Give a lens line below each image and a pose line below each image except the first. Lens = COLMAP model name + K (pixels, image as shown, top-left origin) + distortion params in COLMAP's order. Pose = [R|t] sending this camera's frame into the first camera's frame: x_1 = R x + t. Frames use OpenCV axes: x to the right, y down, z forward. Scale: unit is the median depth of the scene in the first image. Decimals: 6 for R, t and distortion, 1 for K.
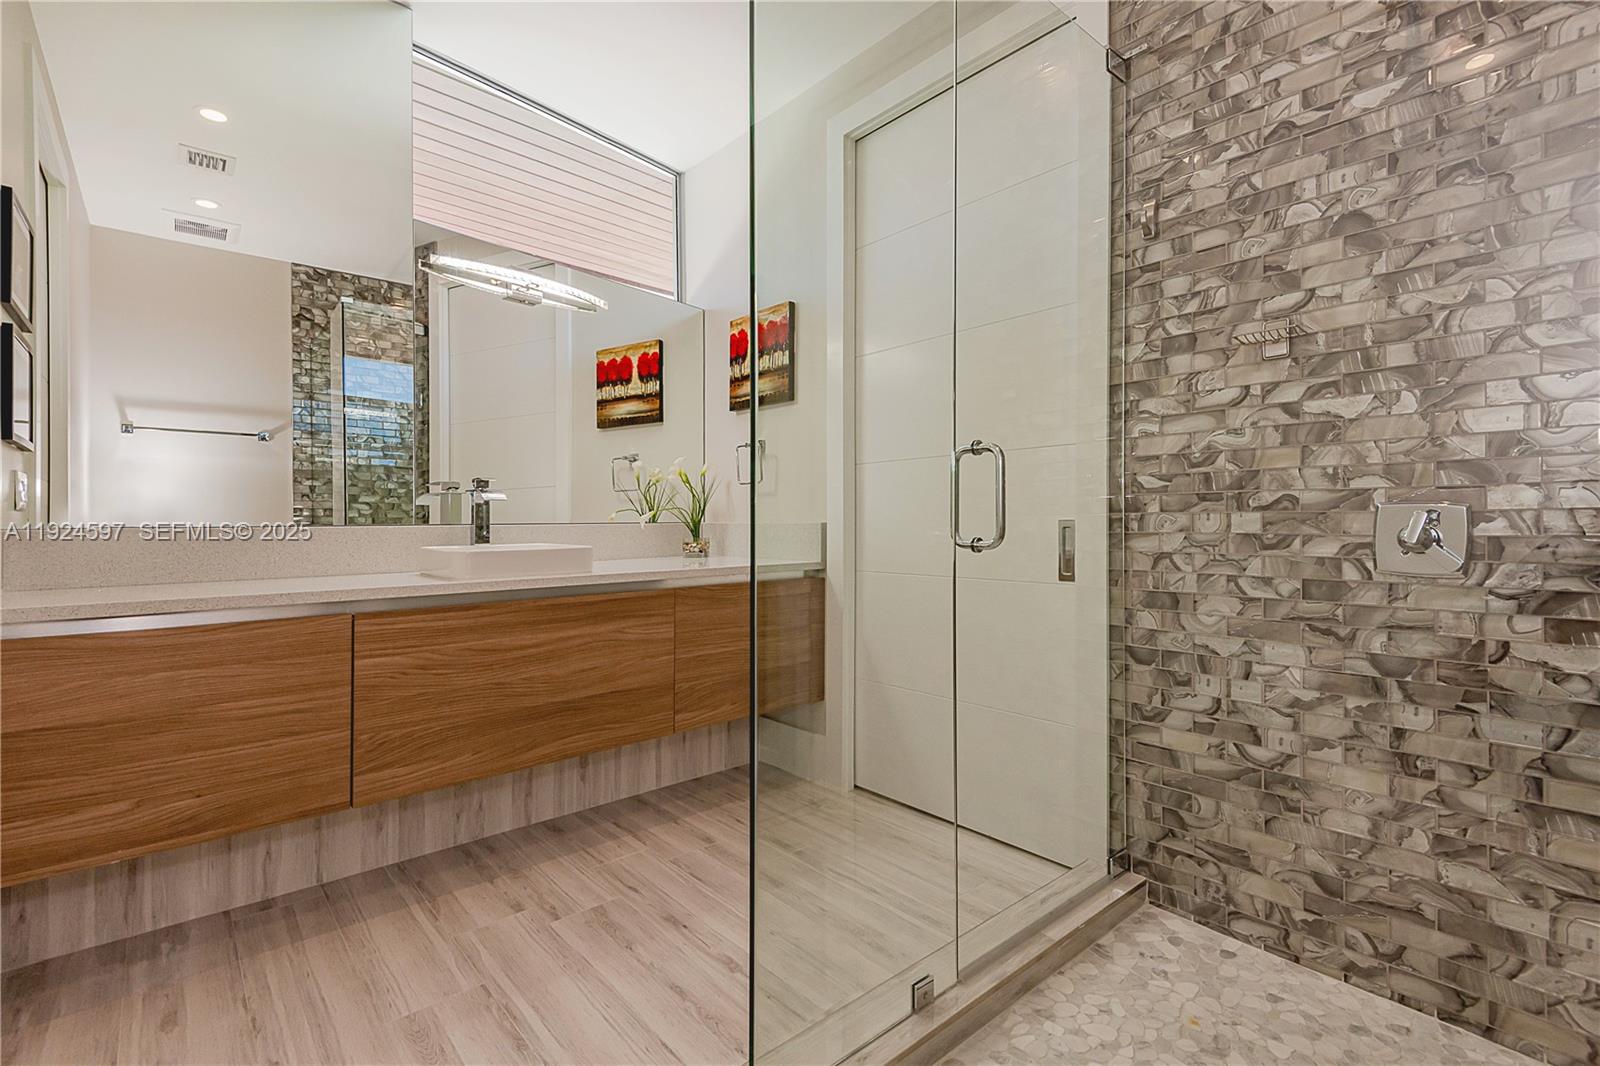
lens RADIAL K [[730.8, 0, 799.9], [0, 730.8, 530.2], [0, 0, 1]] dist [0.000610, 0.000014]
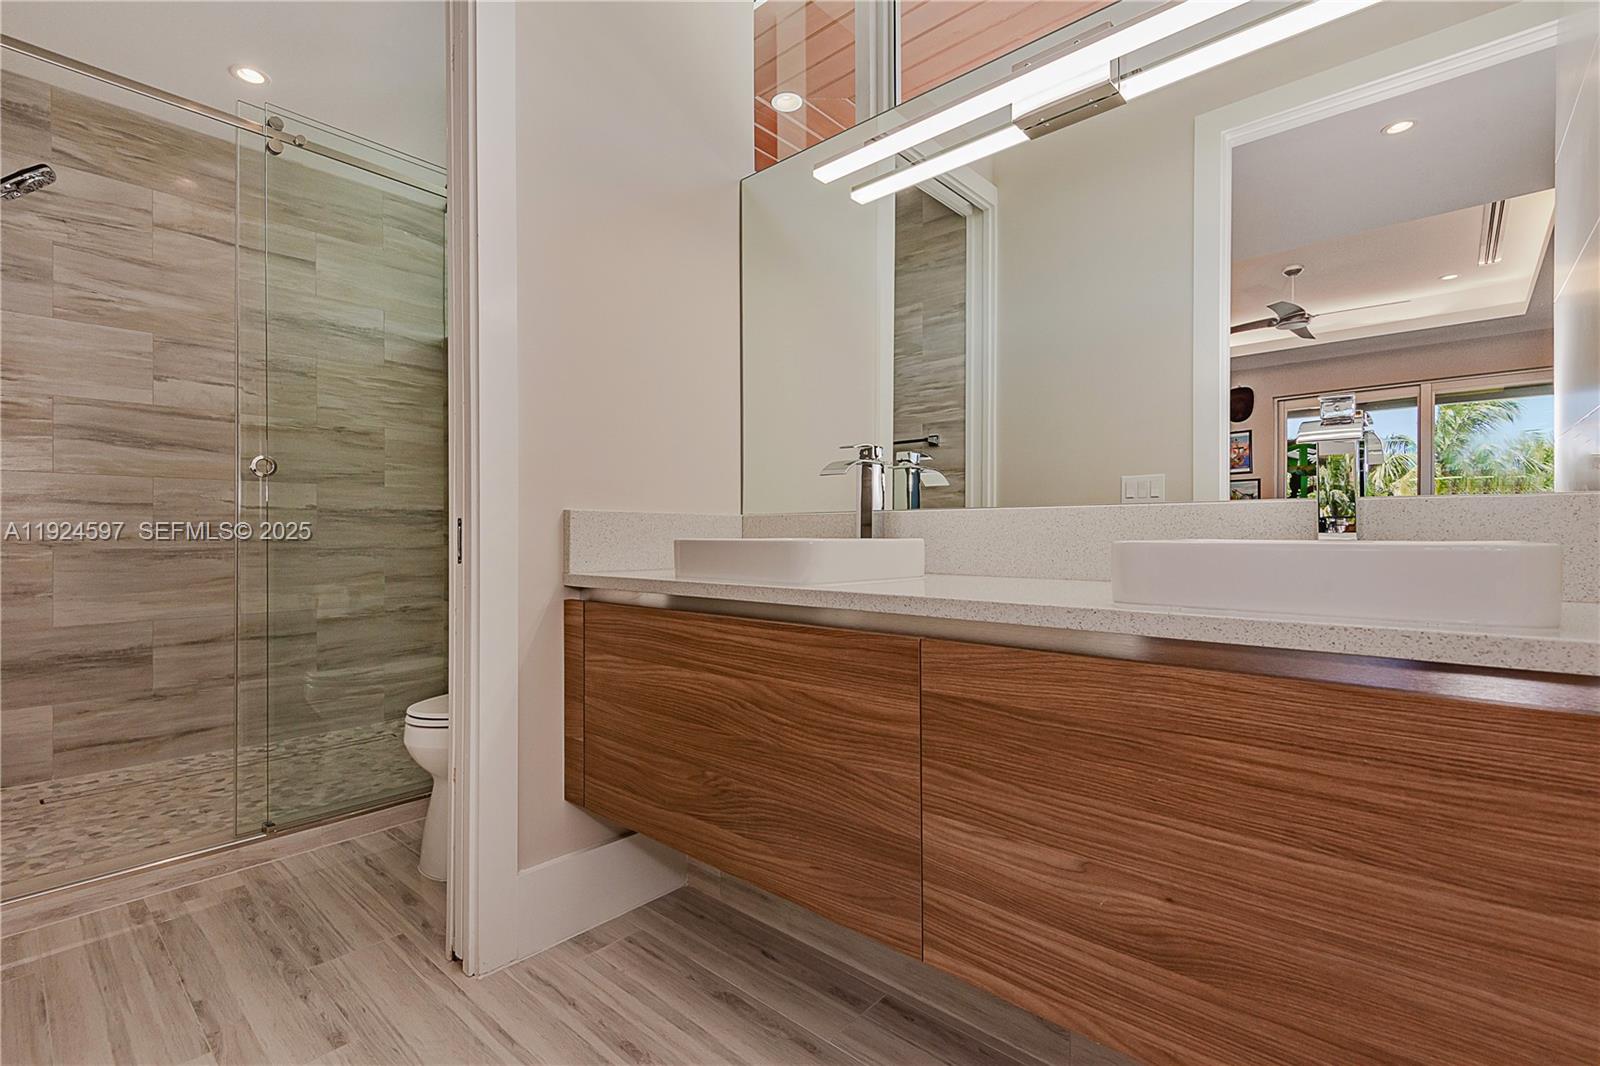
lens RADIAL K [[730.8, 0, 798.5], [0, 730.8, 531.3], [0, 0, 1]] dist [0.000610, 0.000014]
pose [[0.108922, 0.003644, -0.994044, 0.169542], [-0.009749, 0.999949, 0.002598, 0.023181], [0.994002, 0.009408, 0.108952, 0.955858]]
